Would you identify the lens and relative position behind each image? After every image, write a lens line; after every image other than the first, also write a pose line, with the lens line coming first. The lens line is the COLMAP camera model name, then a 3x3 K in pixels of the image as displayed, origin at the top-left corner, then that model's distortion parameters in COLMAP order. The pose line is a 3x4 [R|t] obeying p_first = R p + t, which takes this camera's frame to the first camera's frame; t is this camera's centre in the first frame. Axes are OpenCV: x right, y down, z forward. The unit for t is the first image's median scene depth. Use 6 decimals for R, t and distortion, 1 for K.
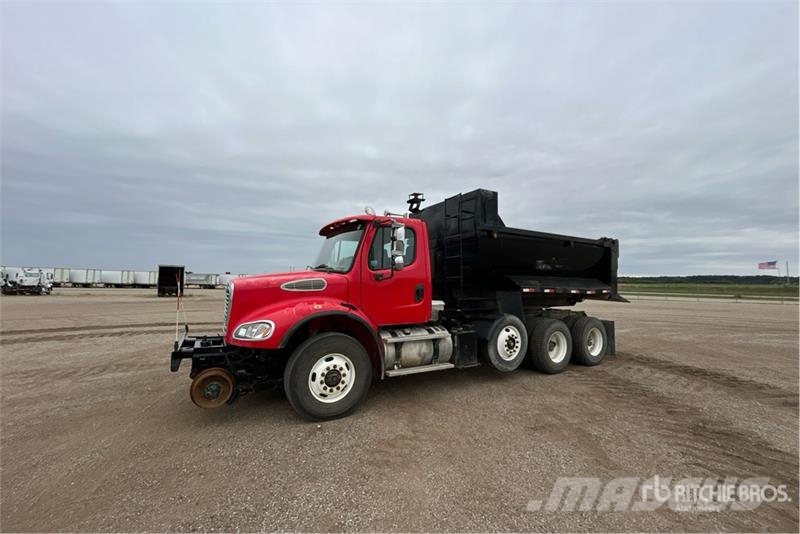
lens RADIAL K [[318.5, 0, 400.0], [0, 318.5, 267.0], [0, 0, 1]] dist [0.001688, 0.000115]
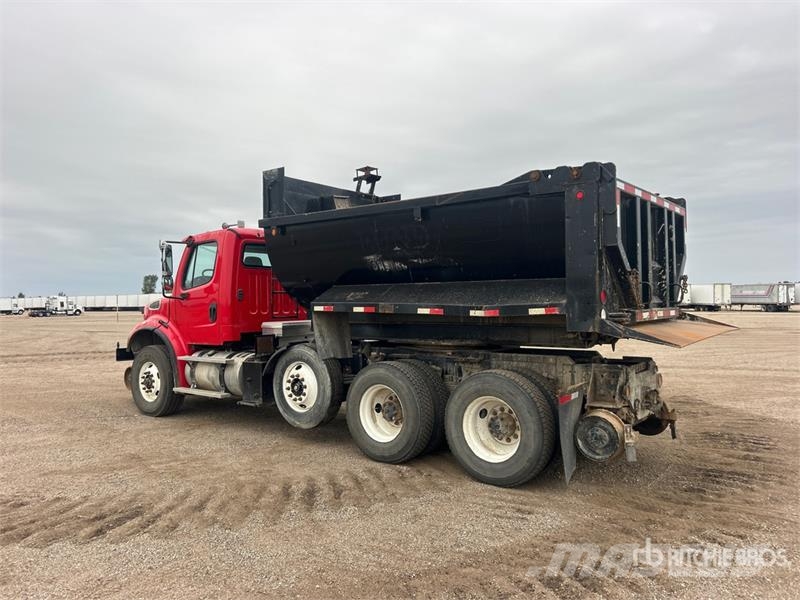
lens RADIAL K [[591.2, 0, 401.4], [0, 591.2, 298.2], [0, 0, 1]] dist [0.079509, -0.083581]
pose [[0.383181, -0.022067, -0.923410, 1.927027], [0.064266, 0.997929, 0.002821, 0.074761], [0.921435, -0.060425, 0.383805, 0.881893]]
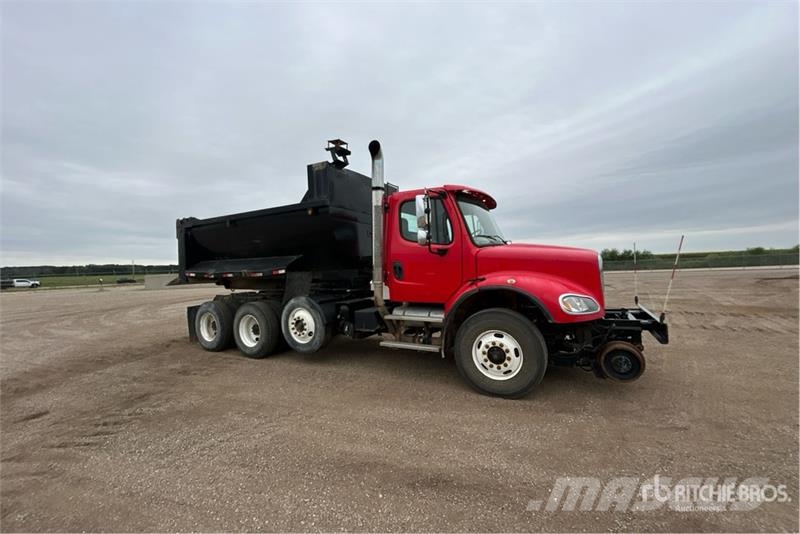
lens RADIAL K [[318.5, 0, 400.0], [0, 318.5, 267.0], [0, 0, 1]] dist [0.001688, 0.000115]
pose [[-0.526550, 0.005558, 0.850126, -1.016250], [-0.017096, 0.999707, -0.017125, 0.112955], [-0.849972, -0.023551, -0.526301, 1.960030]]
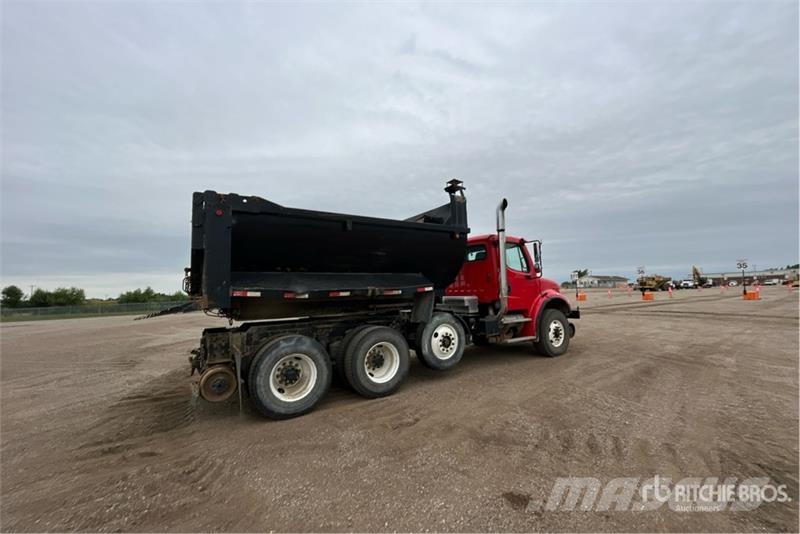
lens RADIAL K [[318.5, 0, 400.0], [0, 318.5, 267.0], [0, 0, 1]] dist [0.001688, 0.000115]
pose [[-0.998568, 0.017465, -0.050561, 0.393813], [0.024089, 0.990752, -0.133526, 0.190809], [0.047761, -0.134553, -0.989755, 2.864371]]
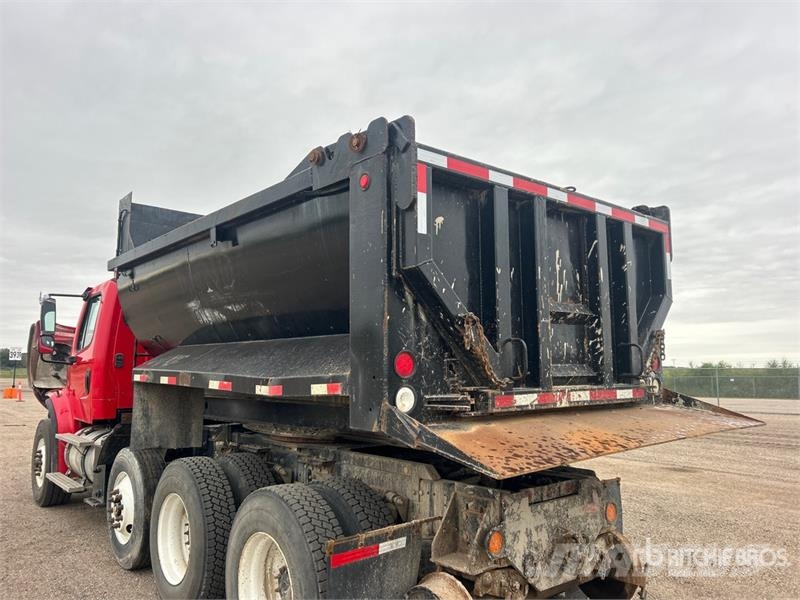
lens RADIAL K [[597.7, 0, 402.4], [0, 597.7, 303.4], [0, 0, 1]] dist [0.062897, -0.090768]
pose [[0.191867, -0.115626, -0.974586, 1.643613], [0.055714, 0.992717, -0.106809, 0.101090], [0.979838, -0.033805, 0.196912, 1.508464]]
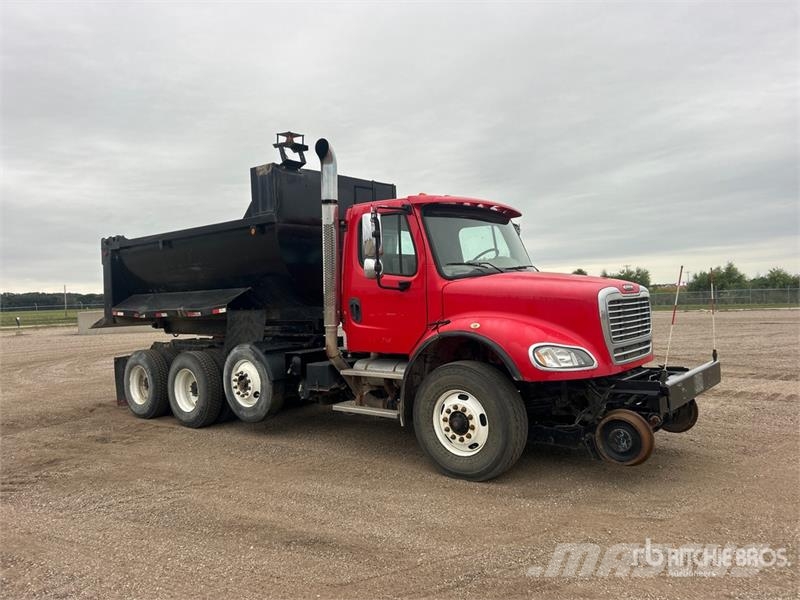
lens RADIAL K [[588.1, 0, 397.0], [0, 588.1, 294.3], [0, 0, 1]] dist [0.073643, -0.081911]
pose [[-0.356056, 0.008838, 0.934423, -1.487488], [-0.016104, 0.999749, -0.015593, 0.090121], [-0.934326, -0.020600, -0.355824, 1.841428]]
